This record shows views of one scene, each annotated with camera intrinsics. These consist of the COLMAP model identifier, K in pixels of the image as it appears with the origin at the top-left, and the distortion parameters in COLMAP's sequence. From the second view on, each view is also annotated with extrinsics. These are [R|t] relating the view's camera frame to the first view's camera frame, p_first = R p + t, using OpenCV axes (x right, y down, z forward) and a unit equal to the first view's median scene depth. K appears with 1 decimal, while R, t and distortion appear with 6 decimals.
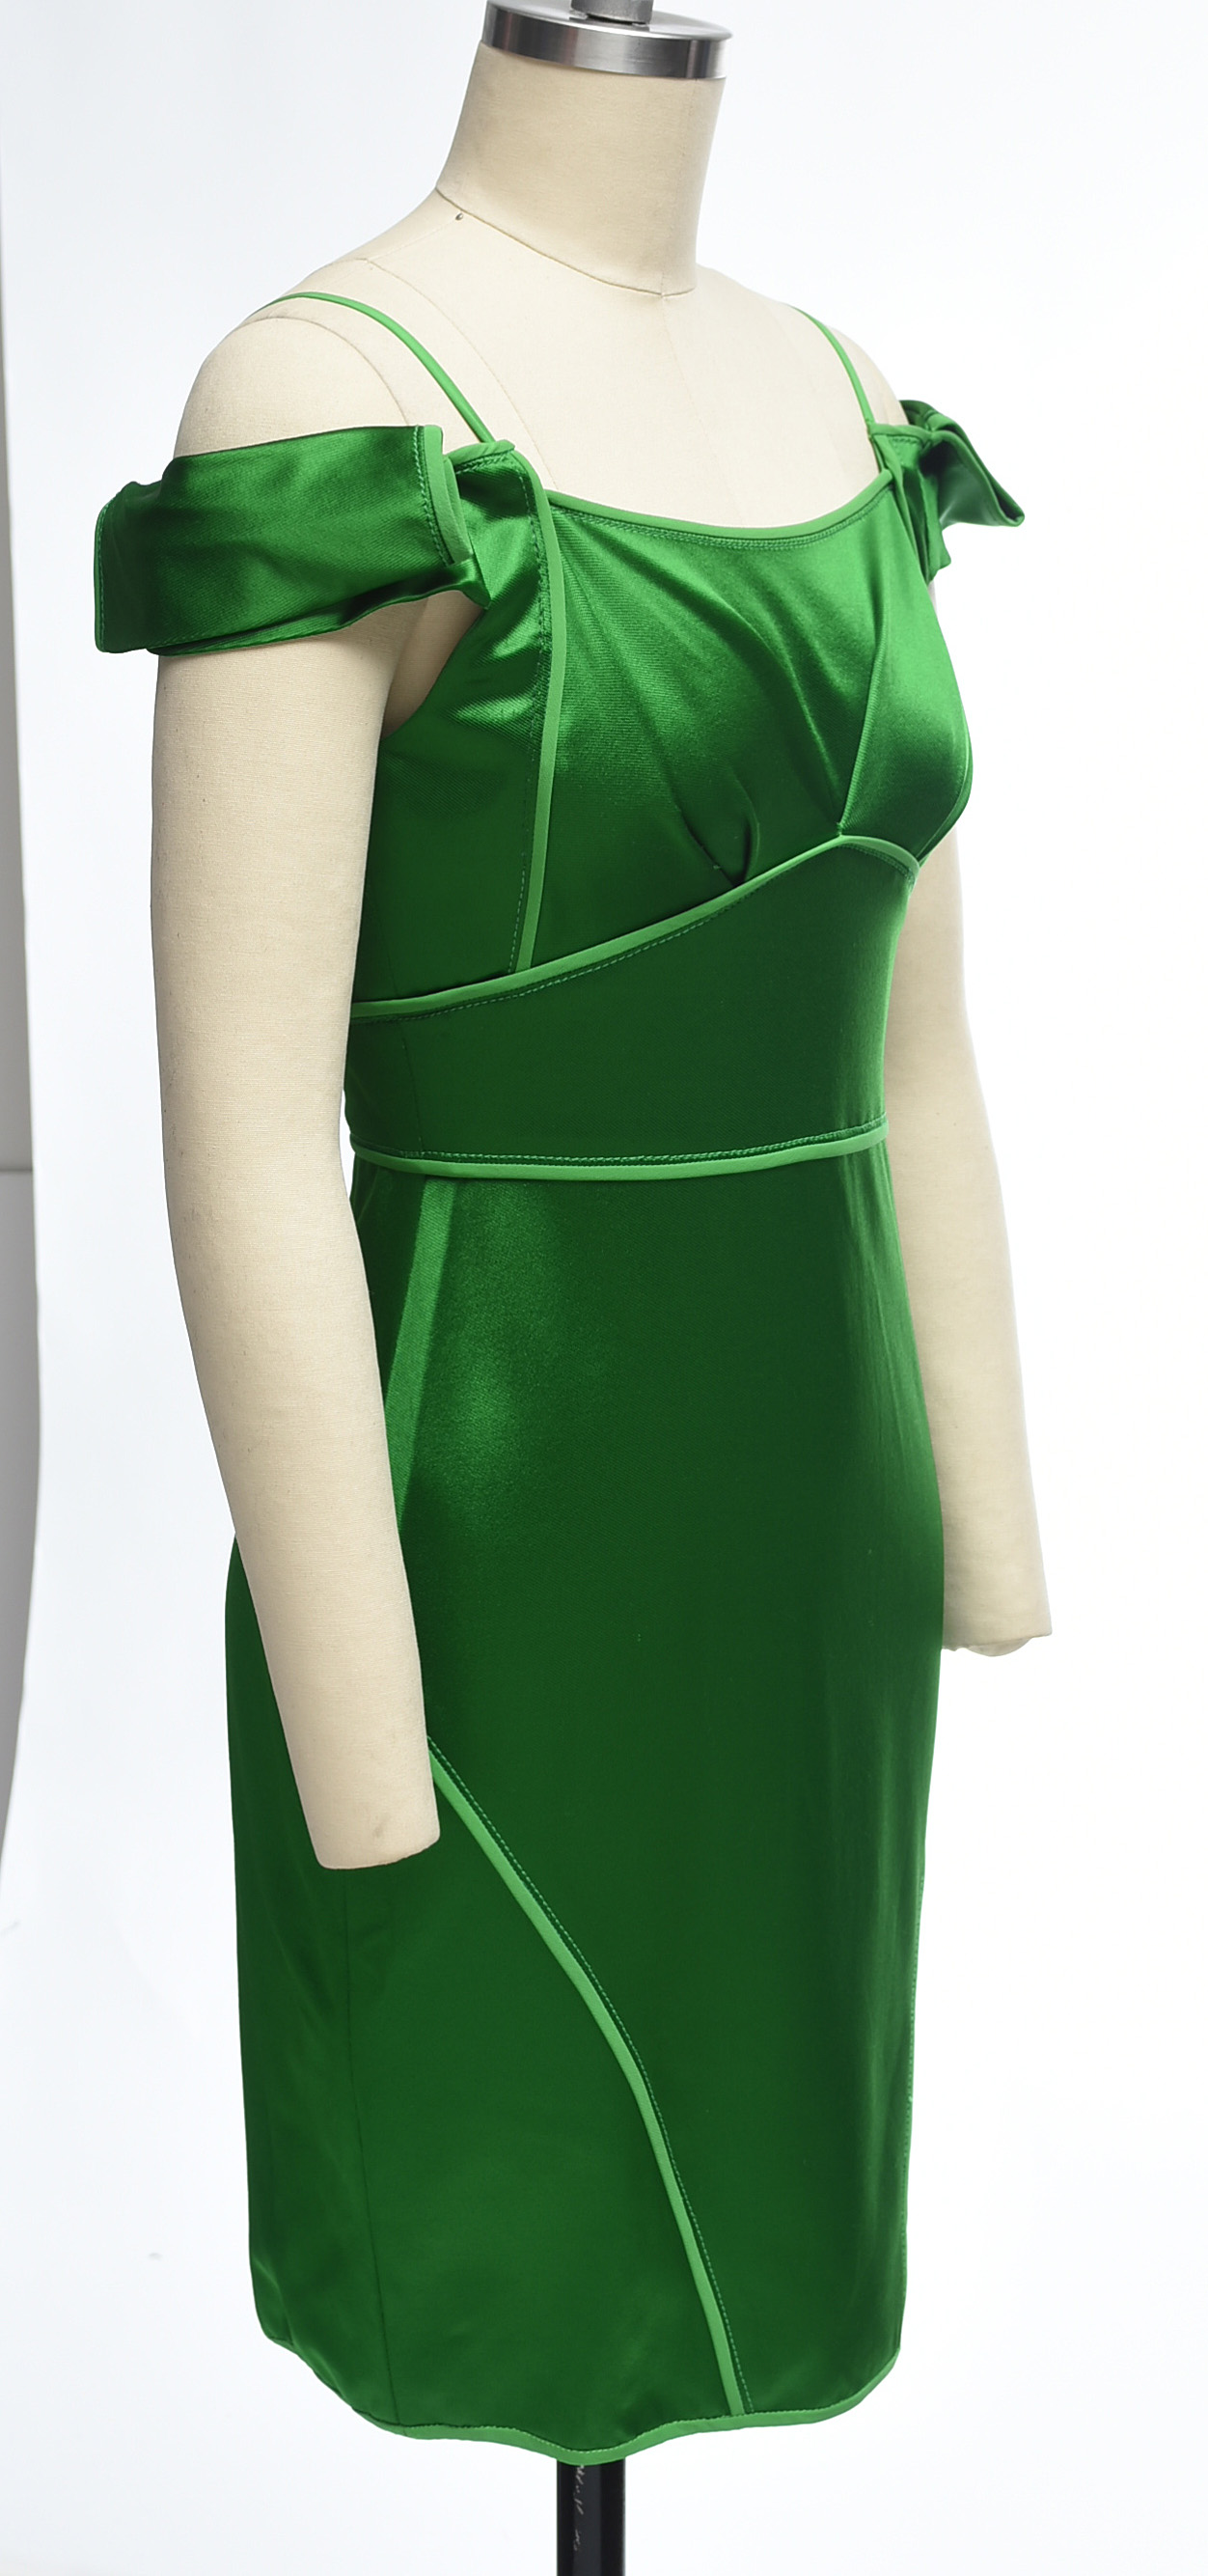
lens RADIAL K [[4029.6, 0, 598.1], [0, 4029.6, 1299.1], [0, 0, 1]] dist [0.002541, 0.000000]
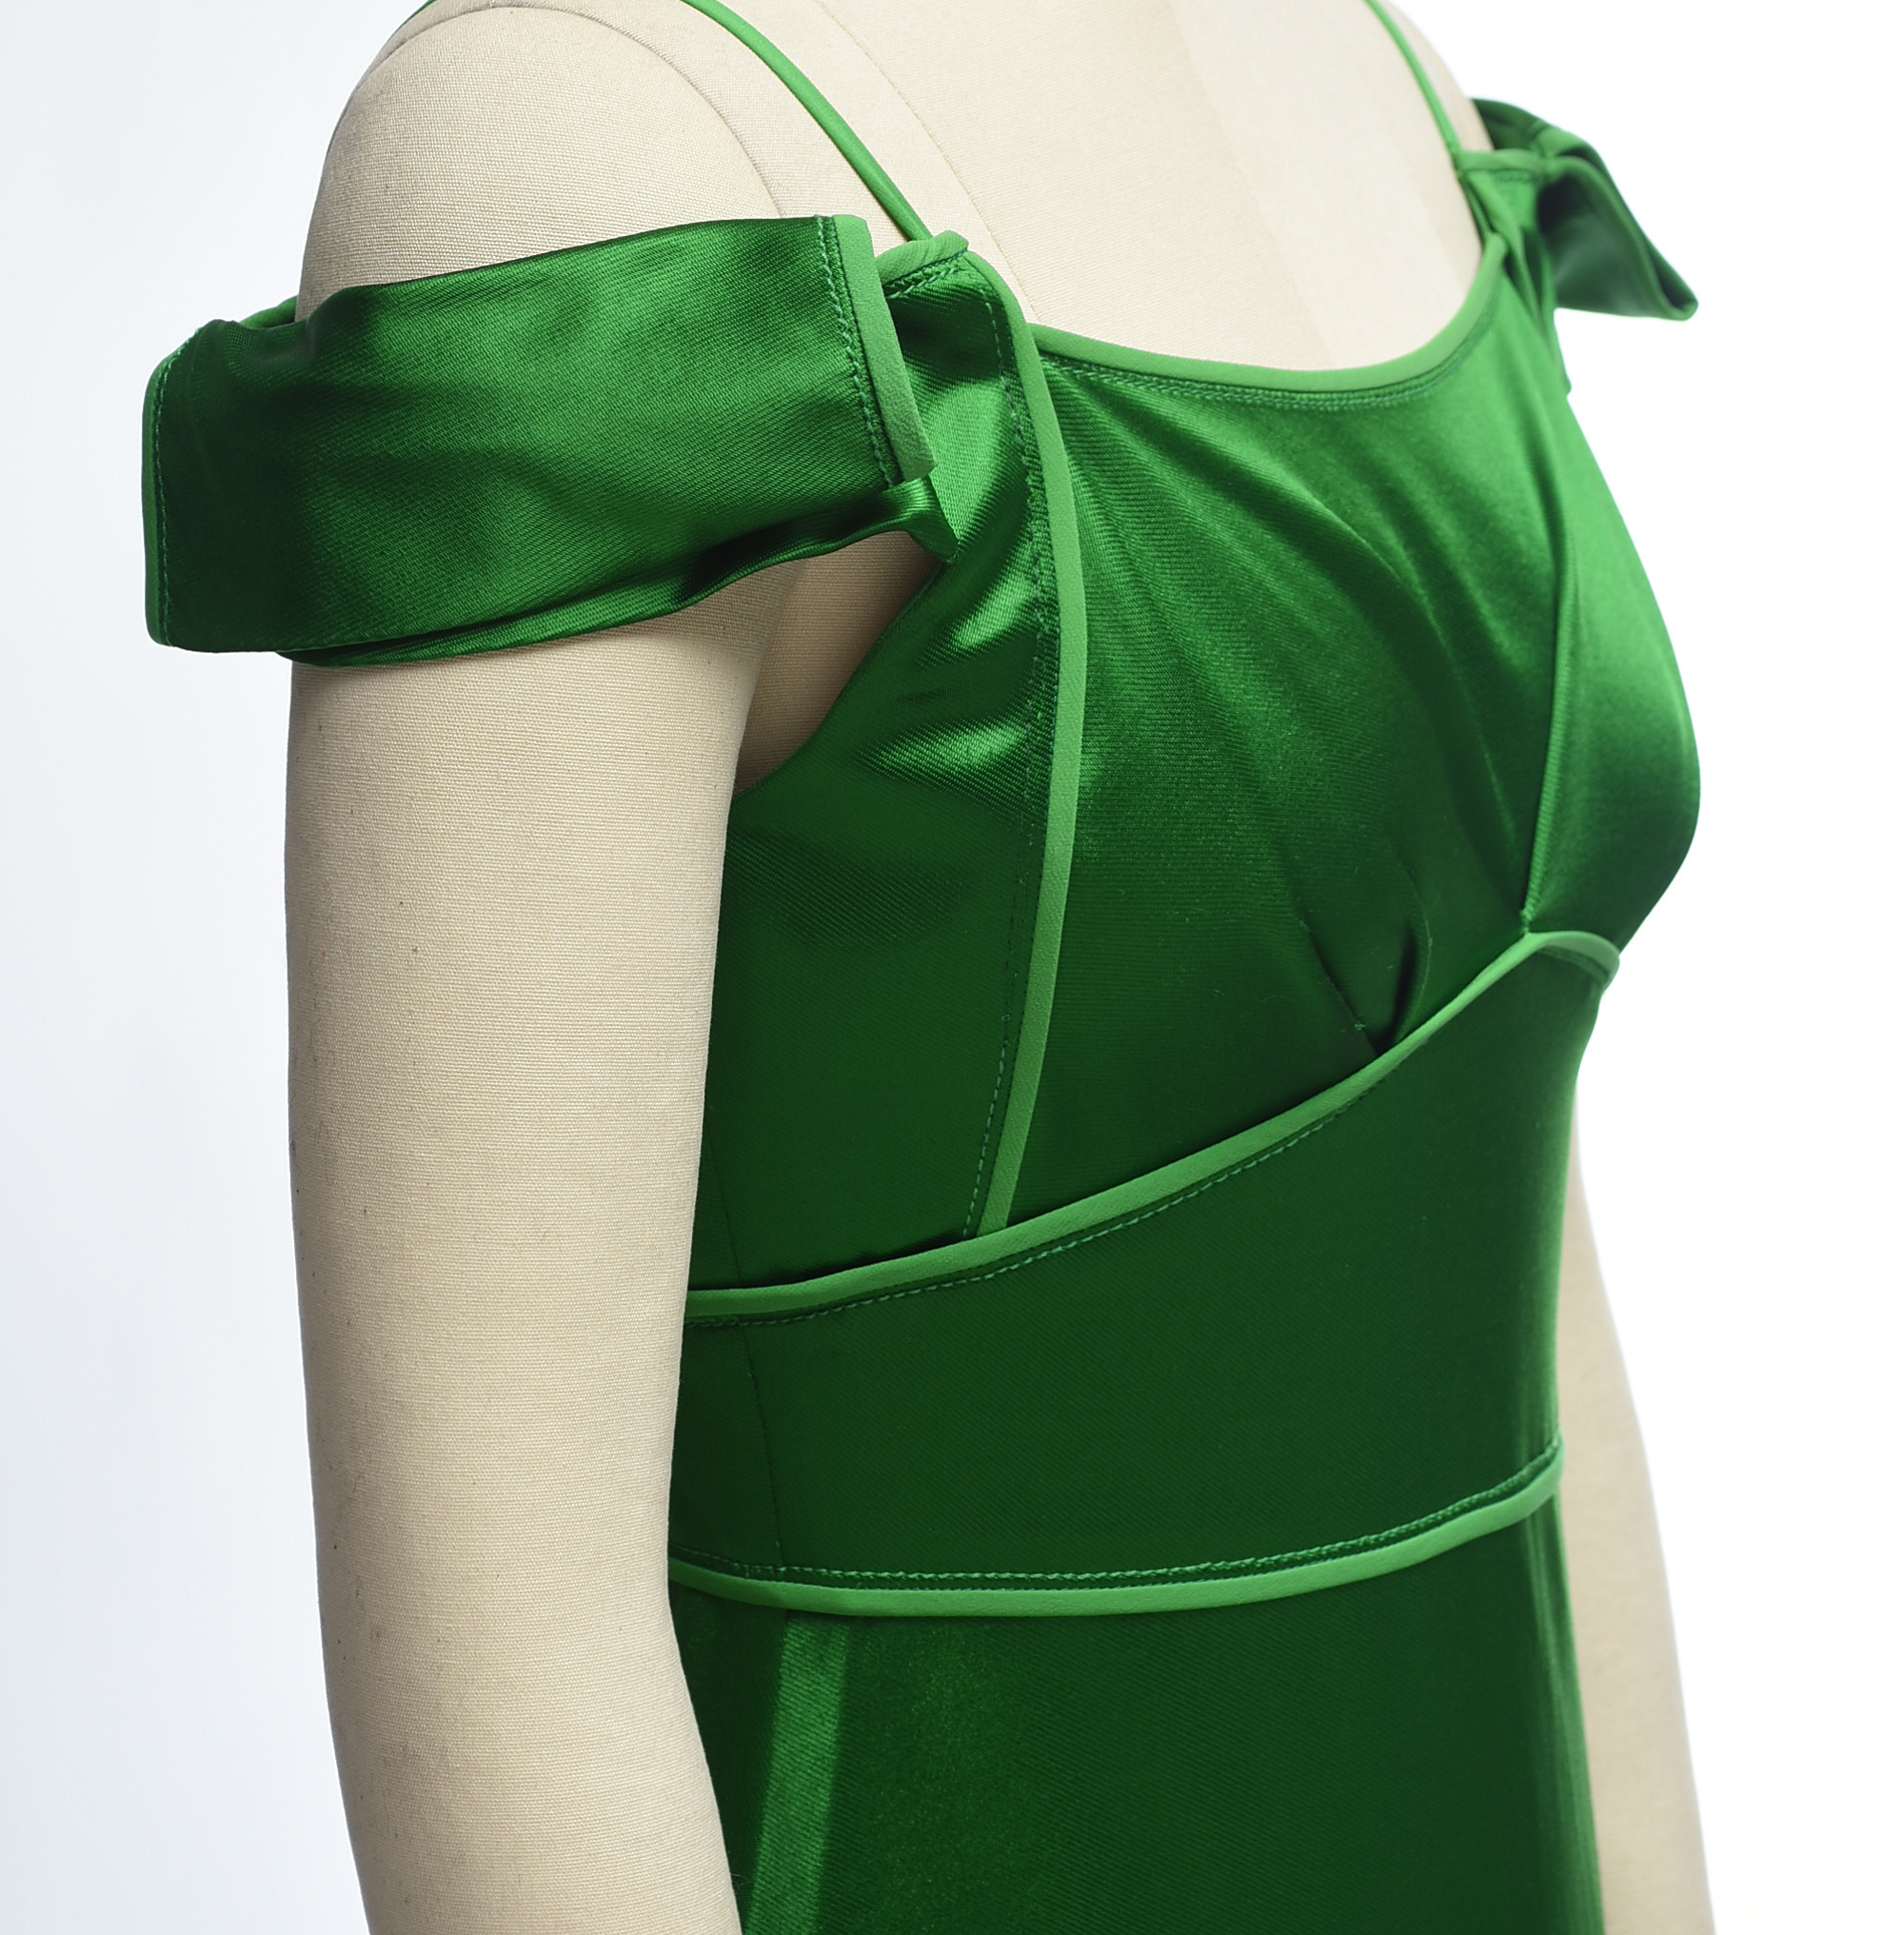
lens RADIAL K [[5888.5, 0, 955.7], [0, 5888.5, 963.3], [0, 0, 1]] dist [-0.010719, 0.000000]
pose [[0.991758, -0.032422, 0.123956, -0.118772], [0.038063, 0.998332, -0.043418, -0.084636], [-0.122341, 0.047778, 0.991337, 0.246544]]
